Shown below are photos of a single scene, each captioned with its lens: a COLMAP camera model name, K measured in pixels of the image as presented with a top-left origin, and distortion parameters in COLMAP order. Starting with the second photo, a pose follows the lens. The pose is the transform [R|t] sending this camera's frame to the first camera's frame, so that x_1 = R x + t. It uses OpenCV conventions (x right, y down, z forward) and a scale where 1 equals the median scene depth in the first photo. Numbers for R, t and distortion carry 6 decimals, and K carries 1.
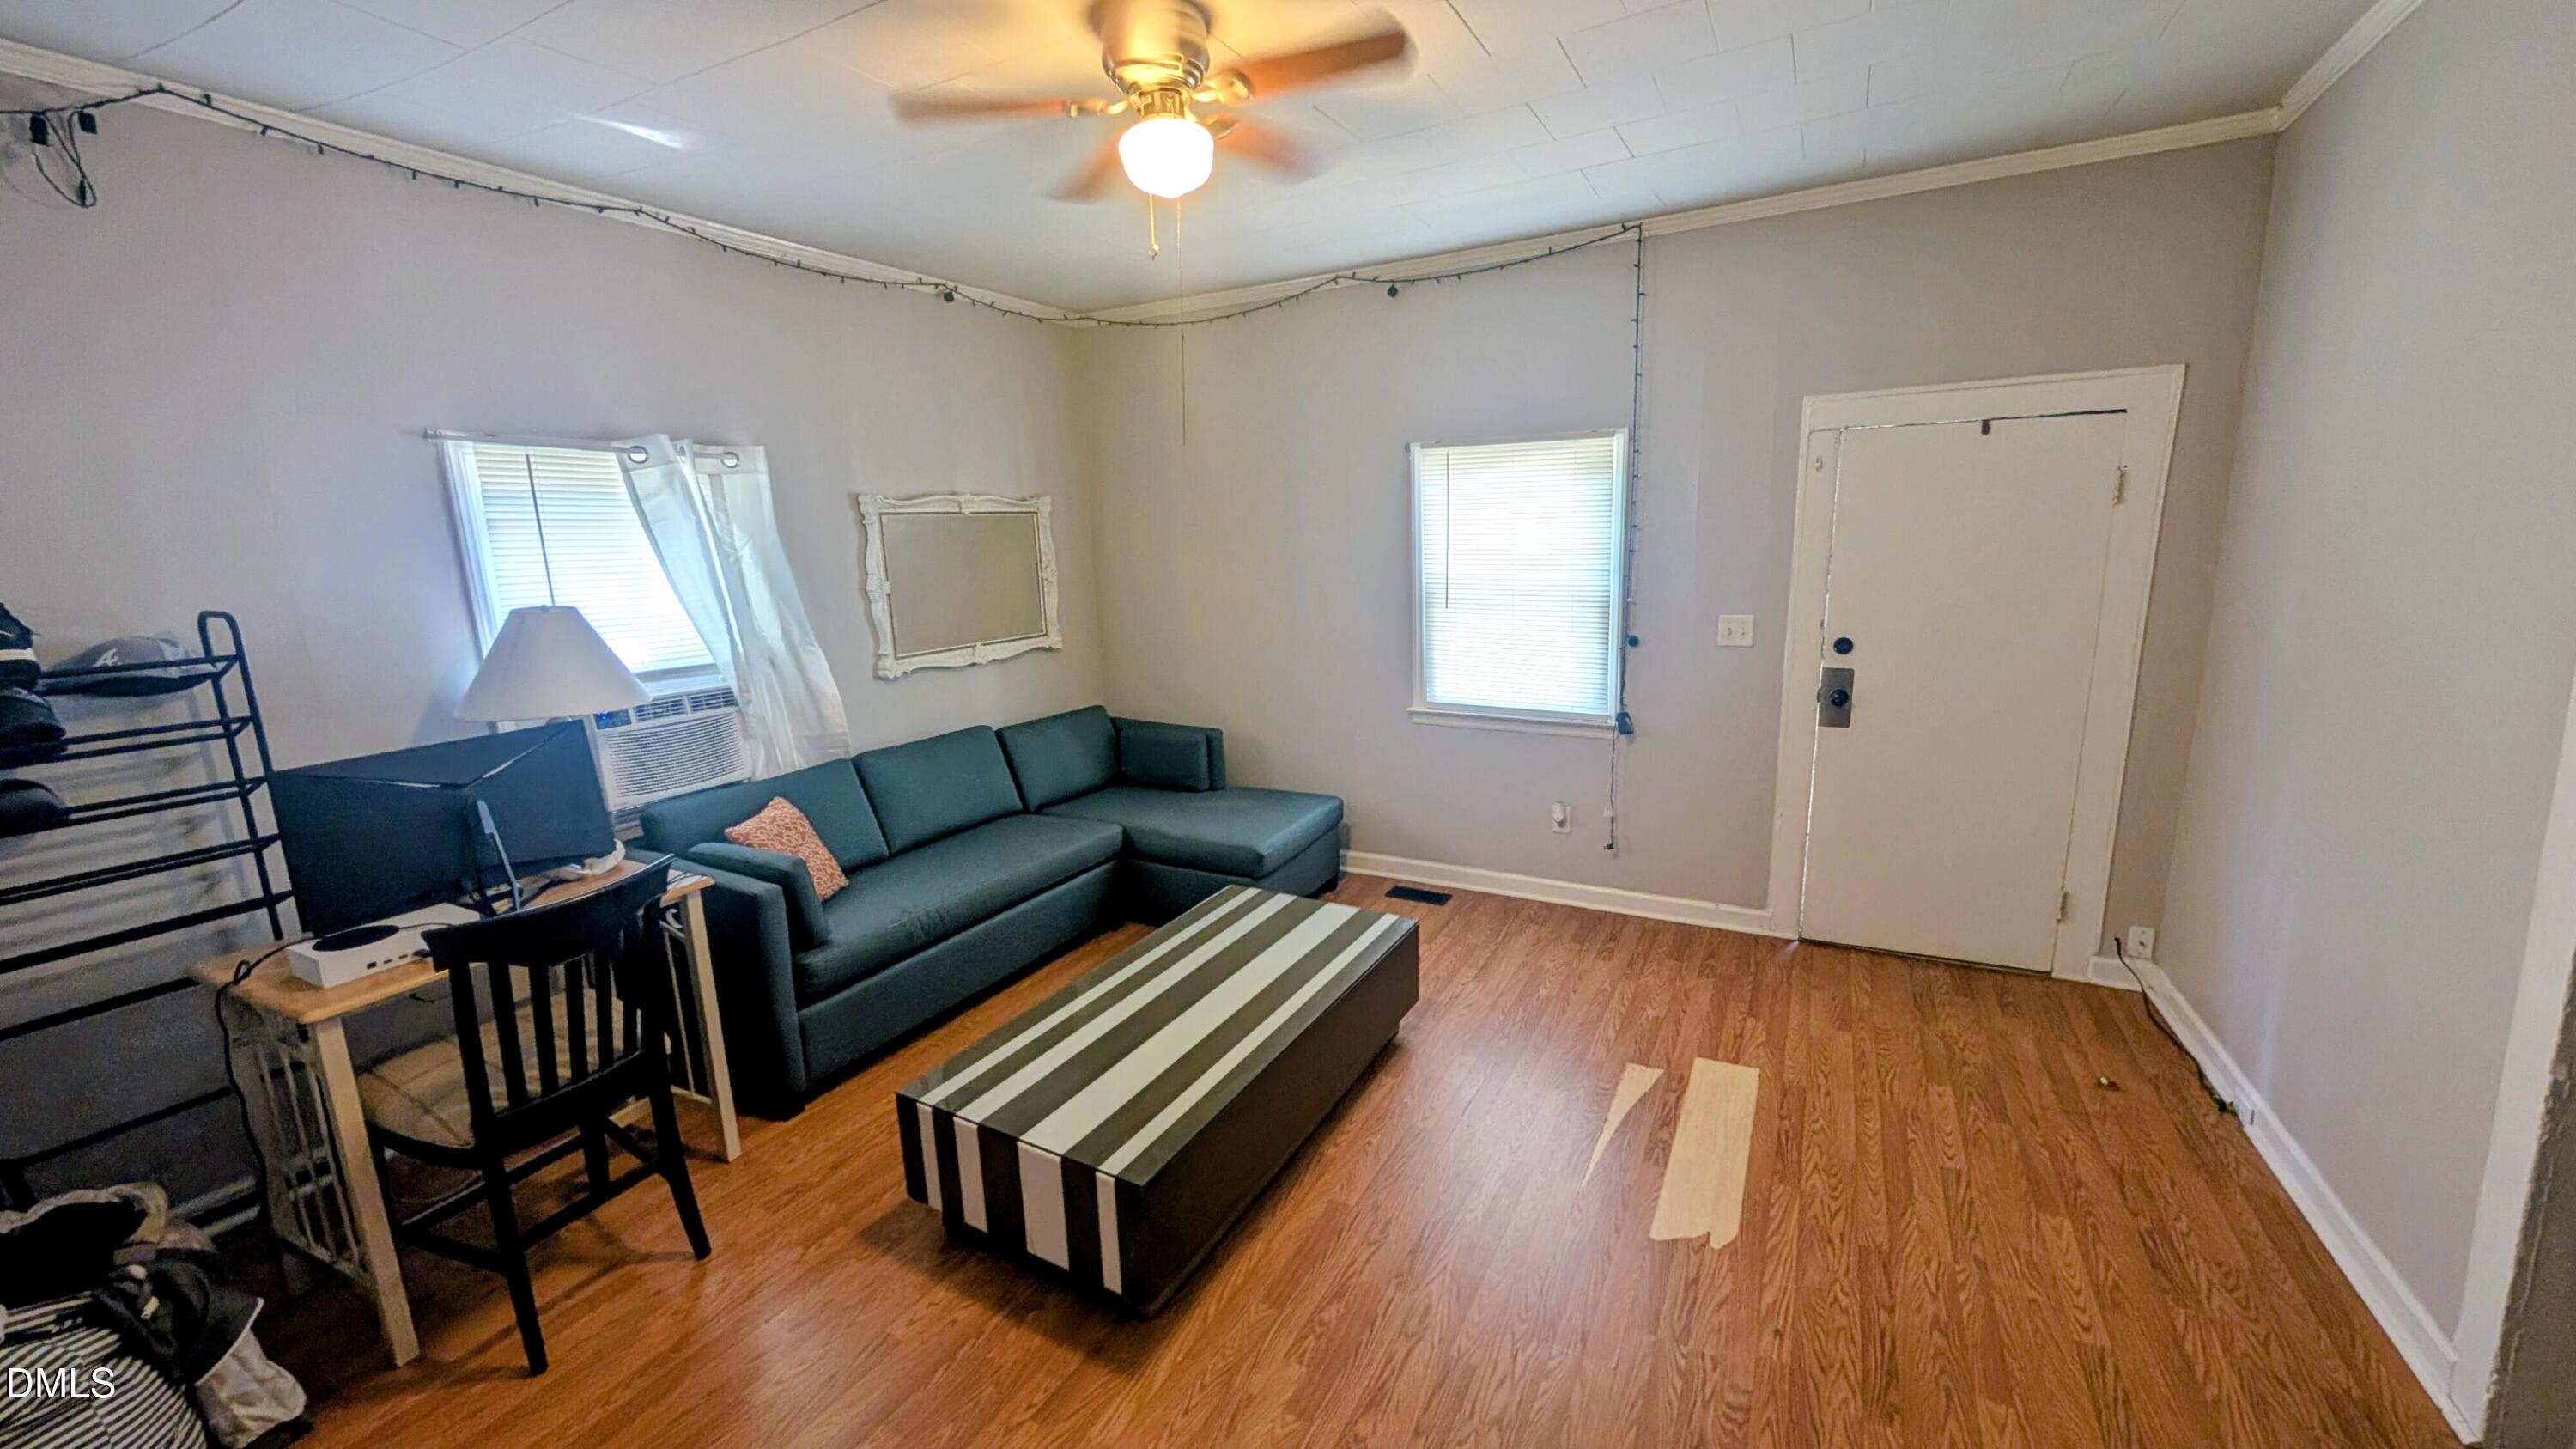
lens RADIAL K [[959.5, 0, 1285.4], [0, 959.5, 715.6], [0, 0, 1]] dist [-0.000682, 0.000011]
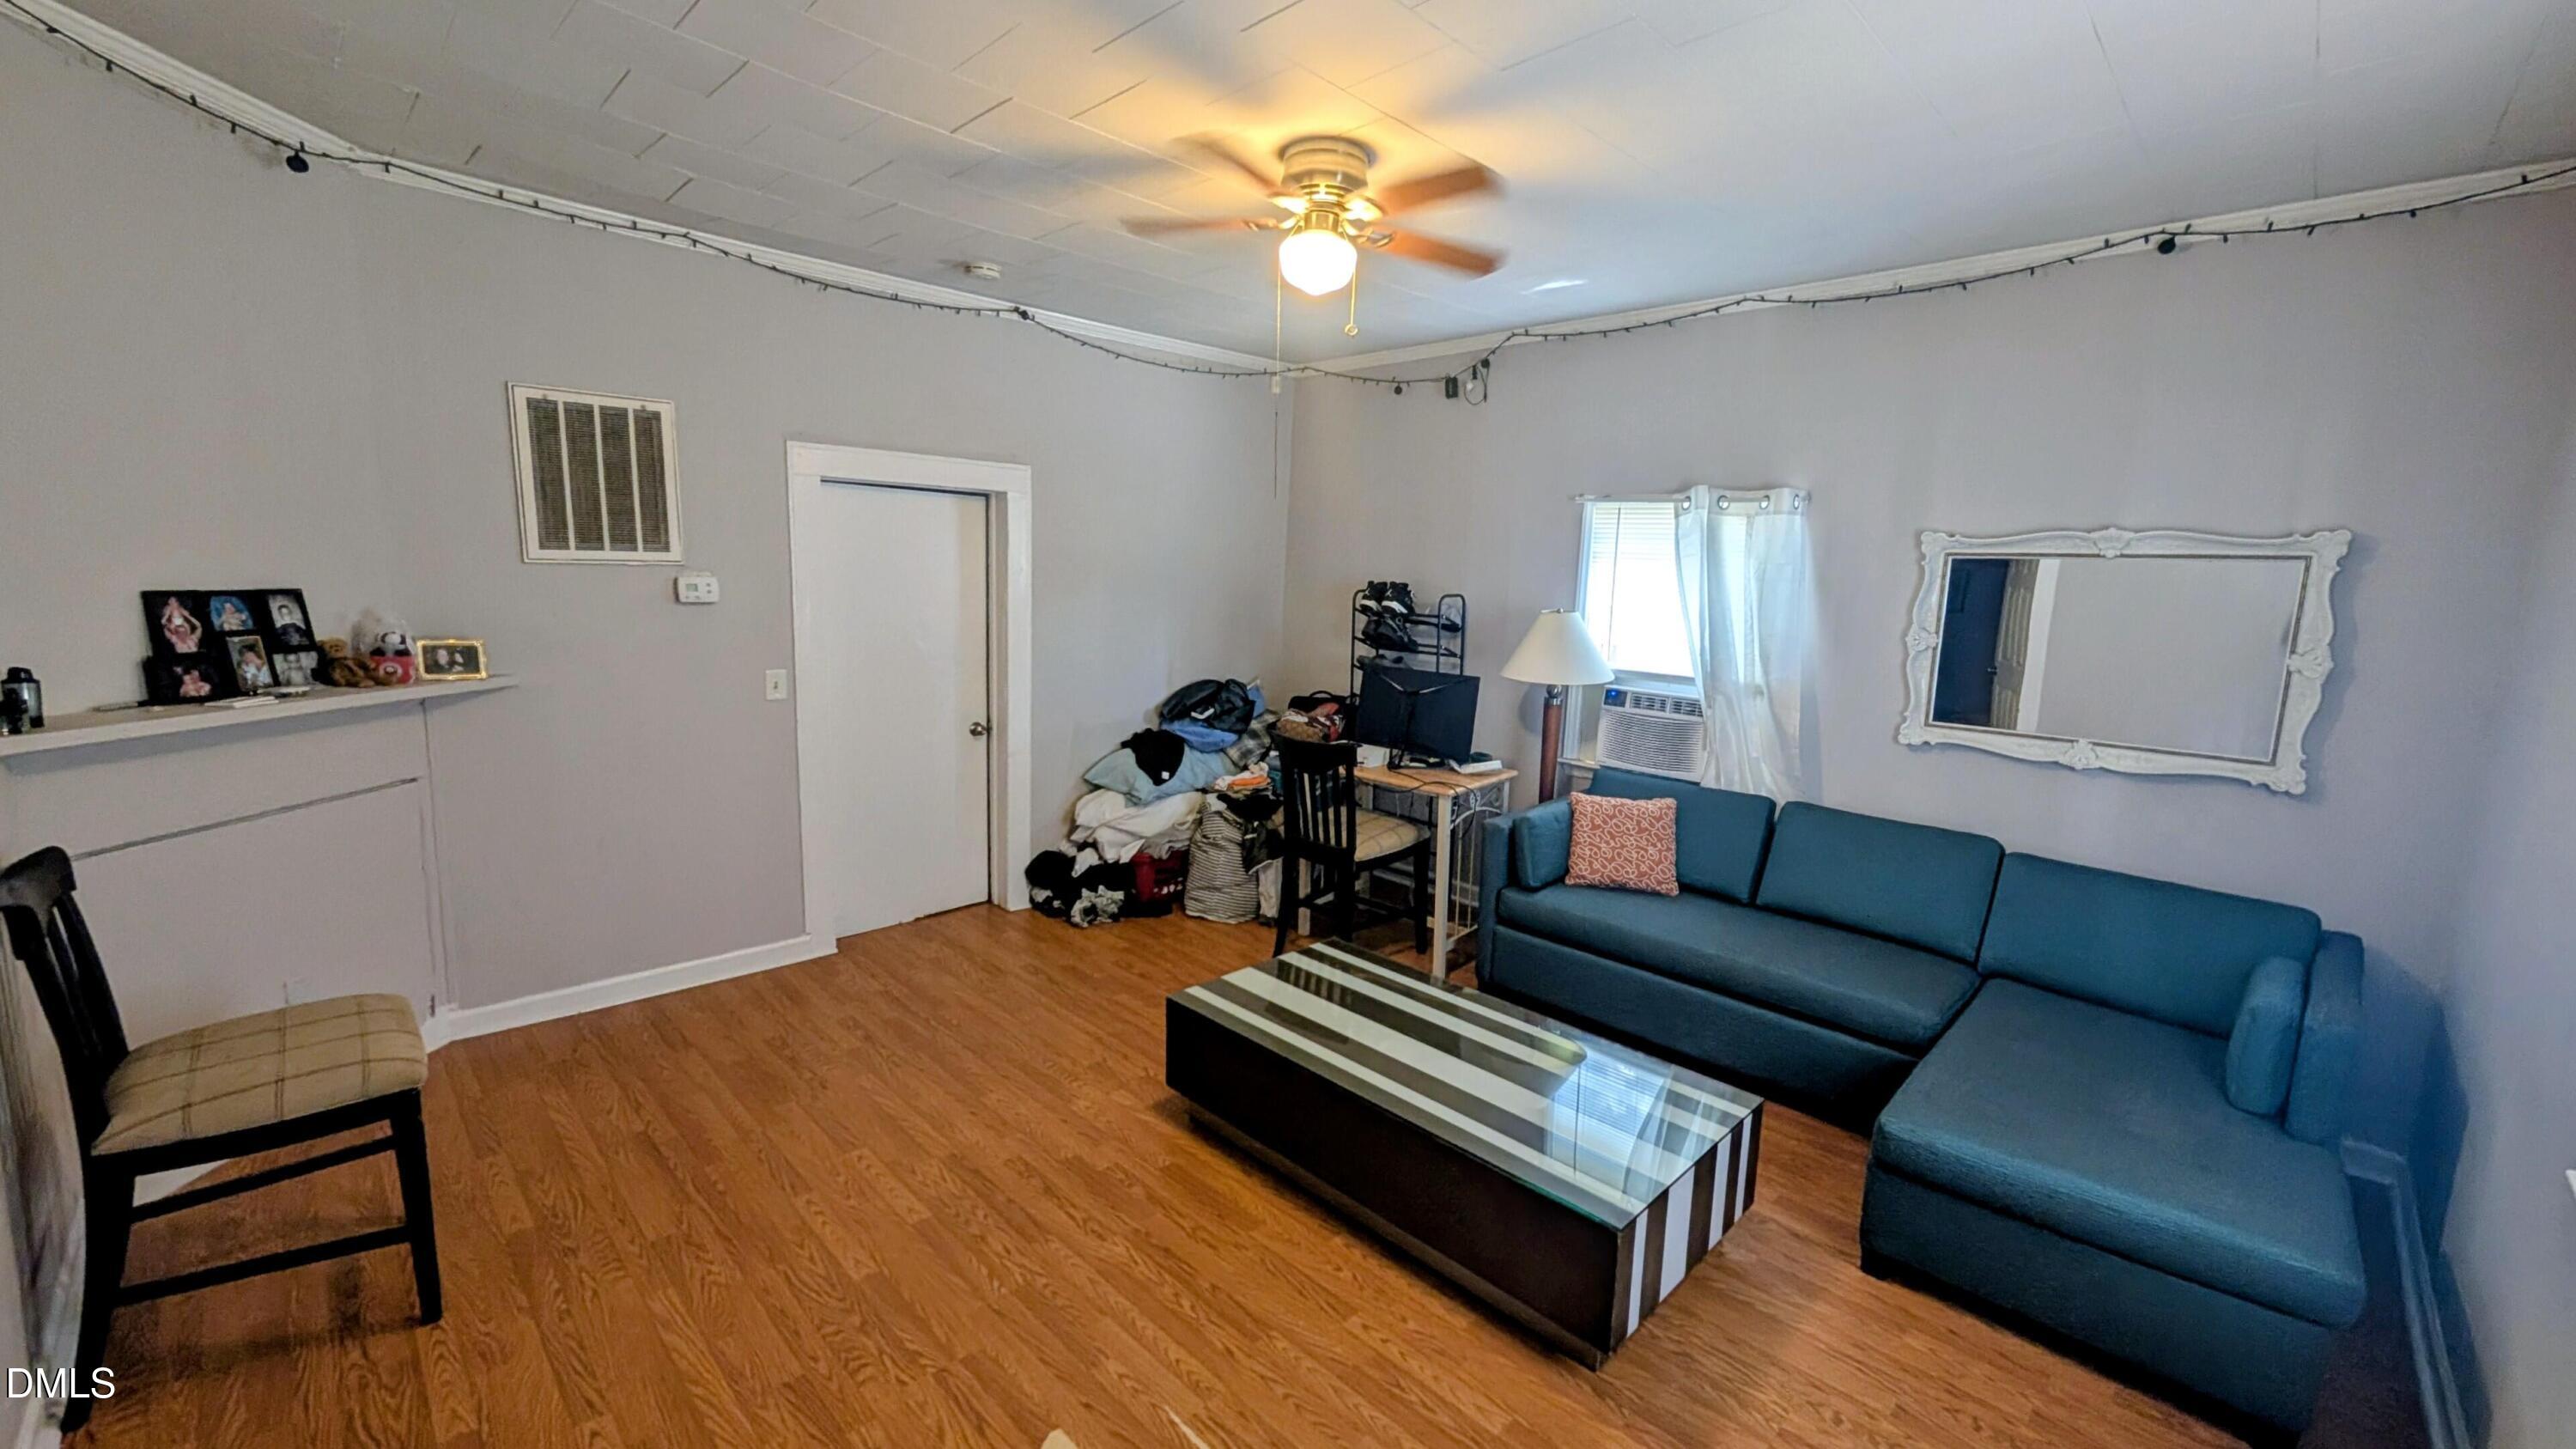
lens RADIAL K [[959.5, 0, 1285.4], [0, 959.5, 715.6], [0, 0, 1]] dist [-0.000682, 0.000011]
pose [[-0.247718, 0.176836, -0.952557, 0.708120], [-0.205401, 0.951265, 0.230011, -0.191836], [0.946809, 0.252634, -0.199323, 0.835990]]
